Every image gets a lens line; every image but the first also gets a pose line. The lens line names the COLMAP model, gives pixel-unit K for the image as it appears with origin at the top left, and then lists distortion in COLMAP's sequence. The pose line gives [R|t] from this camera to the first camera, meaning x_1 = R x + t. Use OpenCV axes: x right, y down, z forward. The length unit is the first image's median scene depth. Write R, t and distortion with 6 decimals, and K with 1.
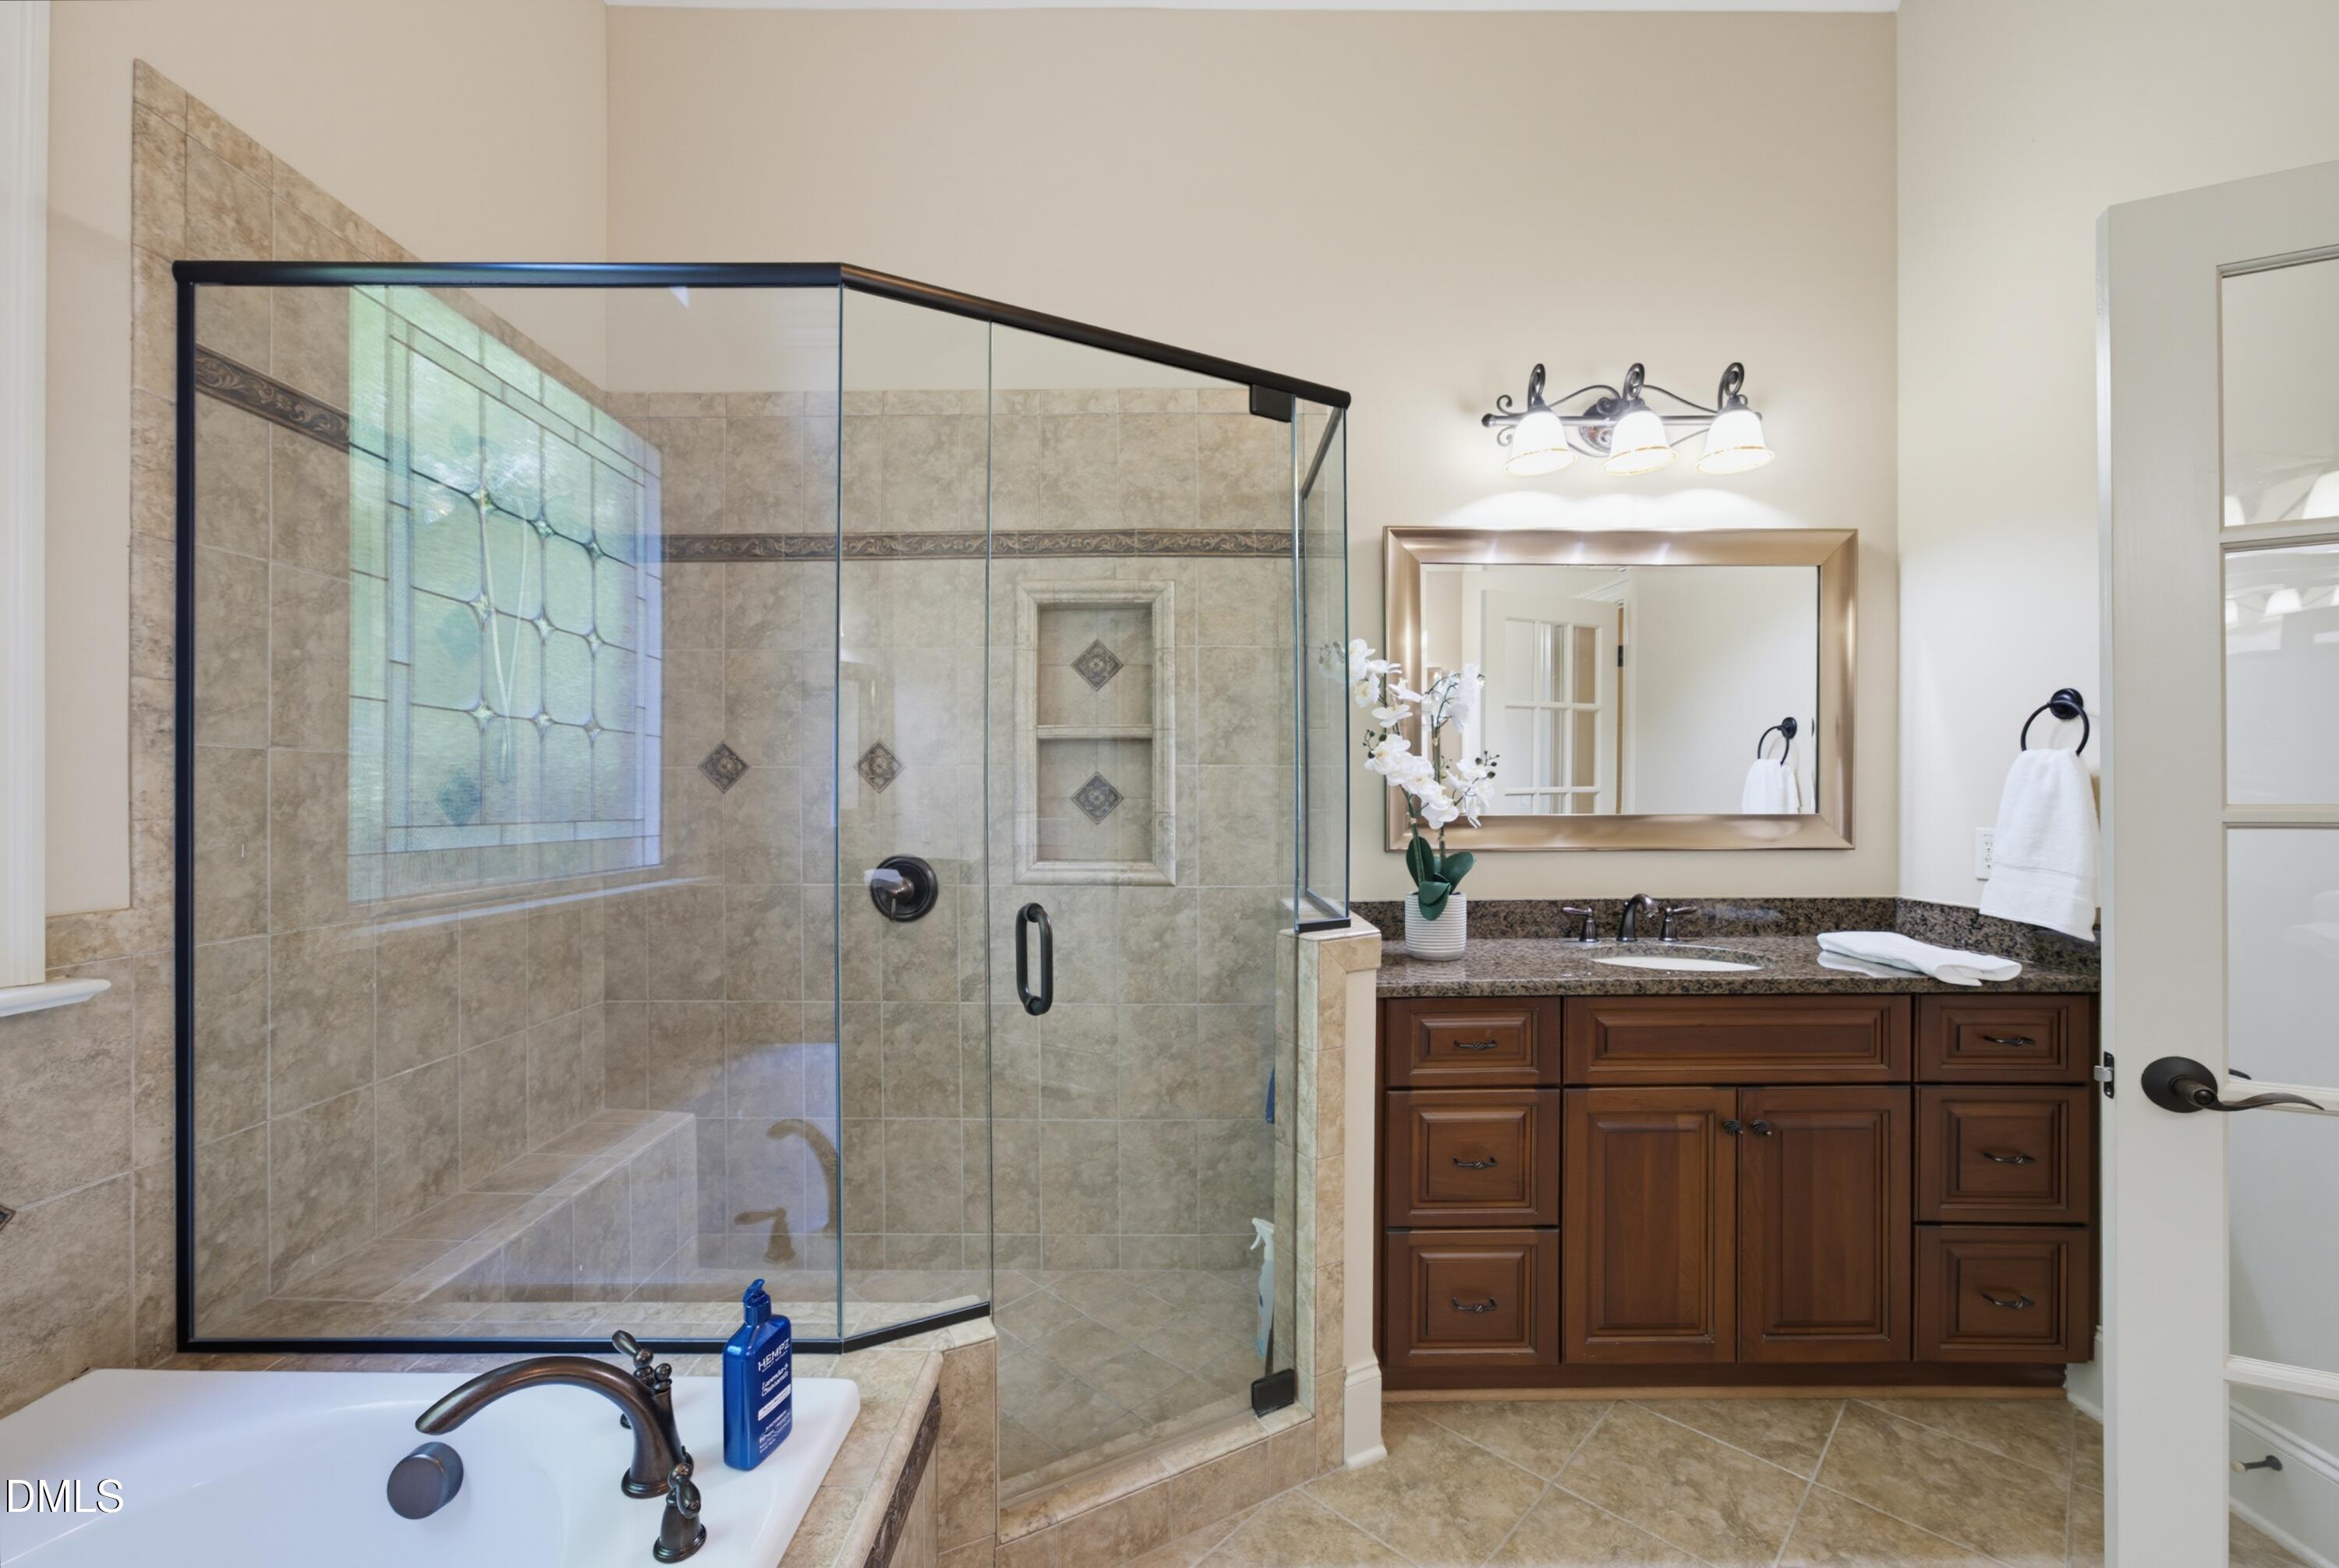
lens RADIAL K [[945.4, 0, 1172.6], [0, 945.4, 790.8], [0, 0, 1]] dist [-0.000807, 0.000688]
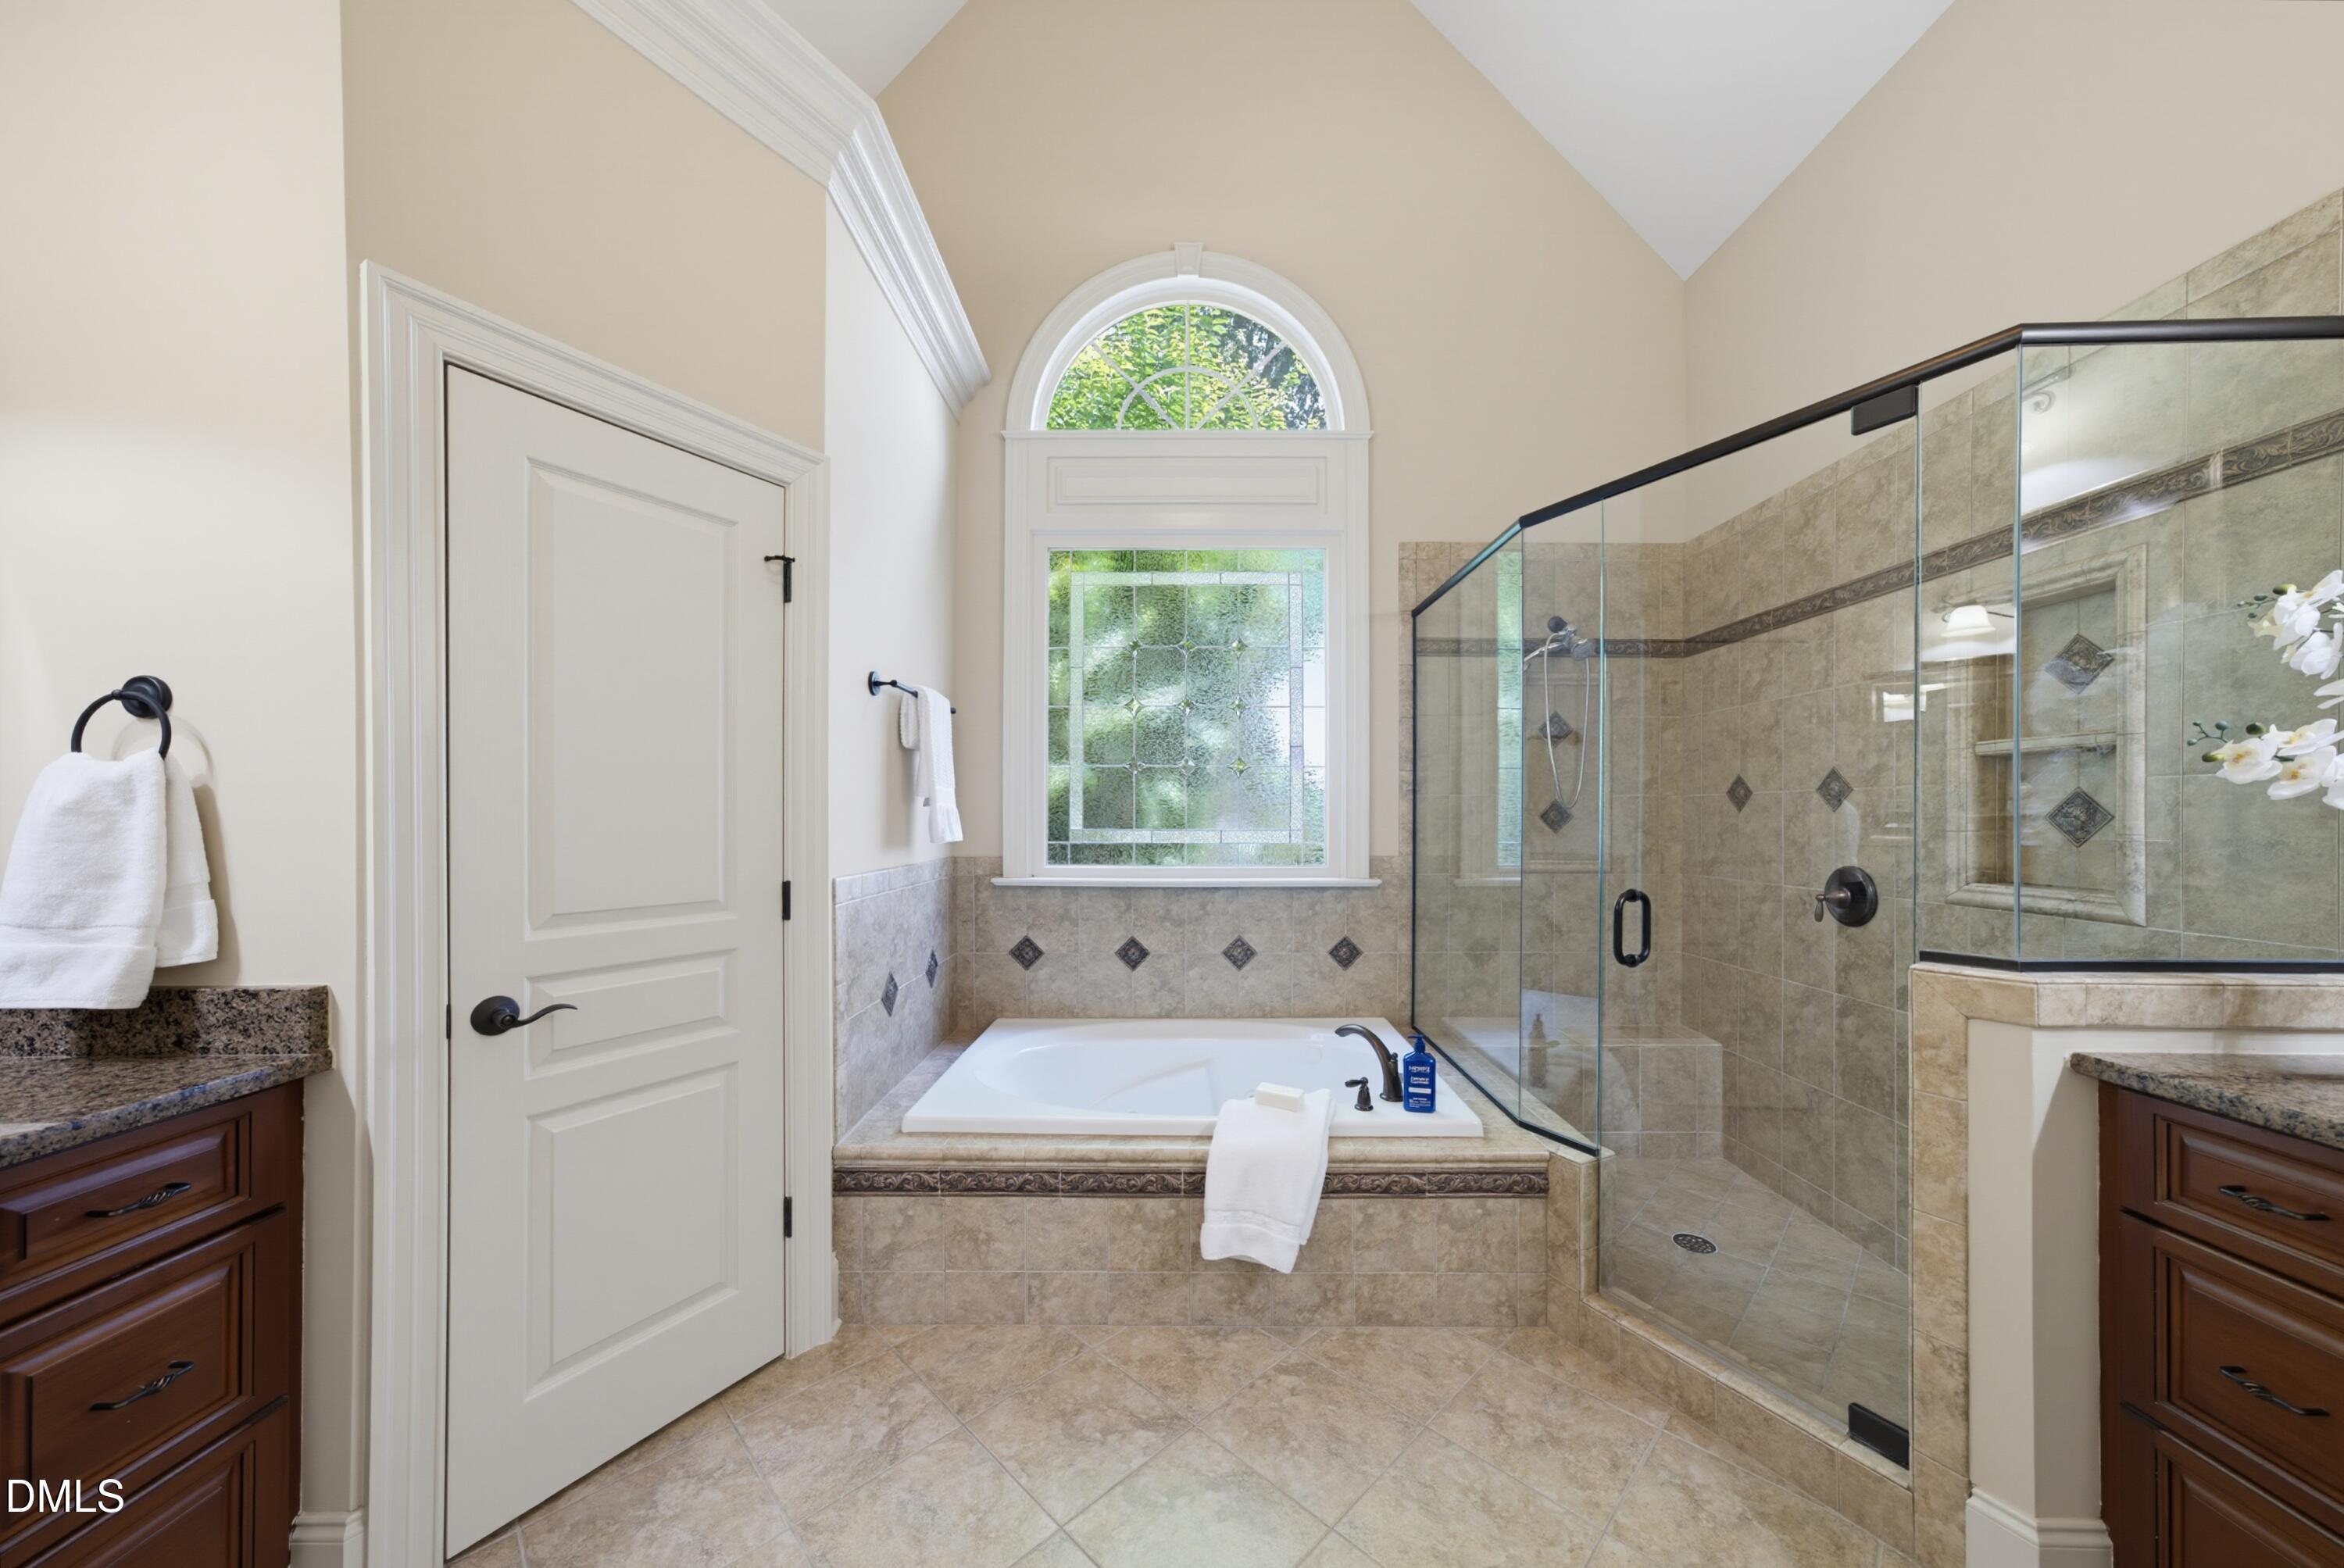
lens RADIAL K [[829.9, 0, 1166.4], [0, 829.9, 818.3], [0, 0, 1]] dist [0.000090, 0.000077]
pose [[0.003005, 0.001909, -0.999994, 0.705053], [0.005325, 0.999984, 0.001925, 0.003473], [0.999981, -0.005331, 0.002995, 0.180450]]
